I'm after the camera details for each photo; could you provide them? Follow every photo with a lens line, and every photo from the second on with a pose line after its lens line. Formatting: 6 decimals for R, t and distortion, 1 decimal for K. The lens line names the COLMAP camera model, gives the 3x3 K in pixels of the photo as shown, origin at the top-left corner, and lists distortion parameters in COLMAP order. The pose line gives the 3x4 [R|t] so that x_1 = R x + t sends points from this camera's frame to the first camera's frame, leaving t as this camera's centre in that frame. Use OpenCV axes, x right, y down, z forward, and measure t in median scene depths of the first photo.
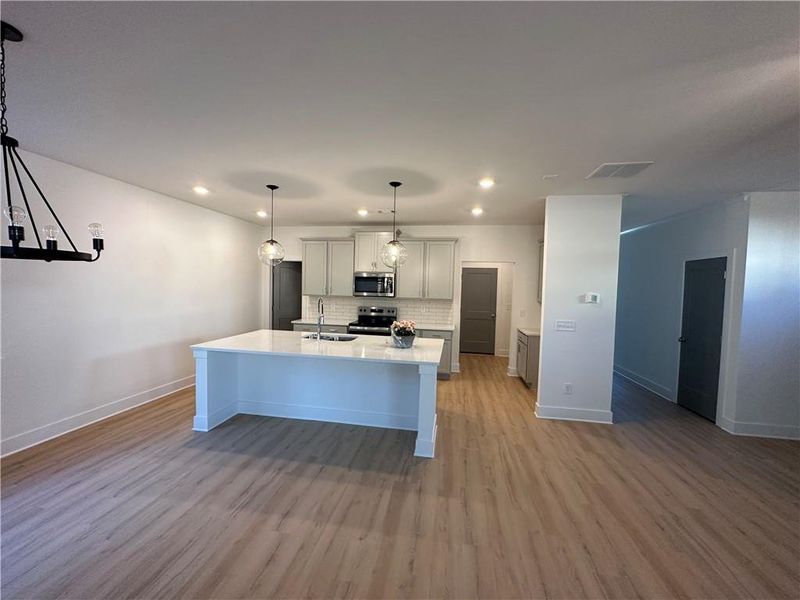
lens RADIAL K [[324.1, 0, 400.0], [0, 324.1, 300.0], [0, 0, 1]] dist [-0.022034, -0.000063]
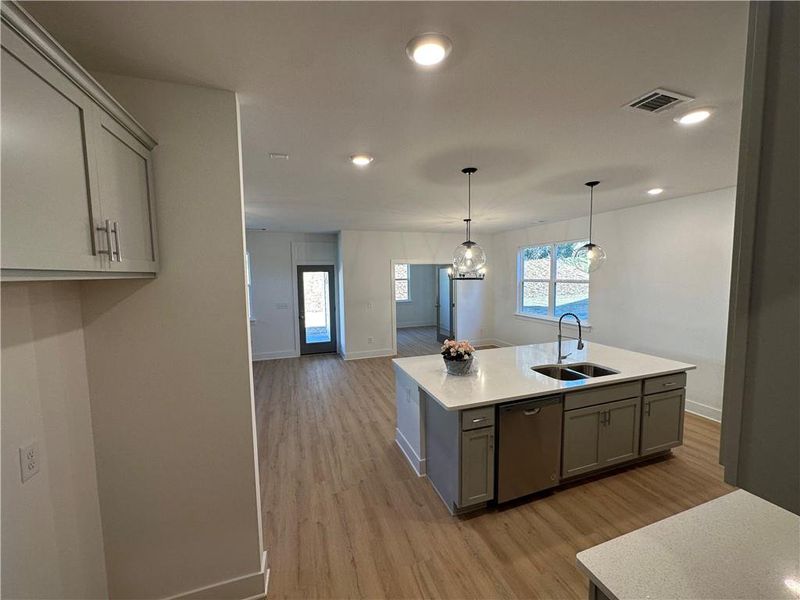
lens RADIAL K [[324.1, 0, 400.0], [0, 324.1, 300.0], [0, 0, 1]] dist [-0.022034, -0.000063]
pose [[-0.884412, 0.025891, -0.465987, 0.549203], [-0.026761, 0.994004, 0.106019, -0.126663], [0.465938, 0.106235, -0.878417, 1.749382]]
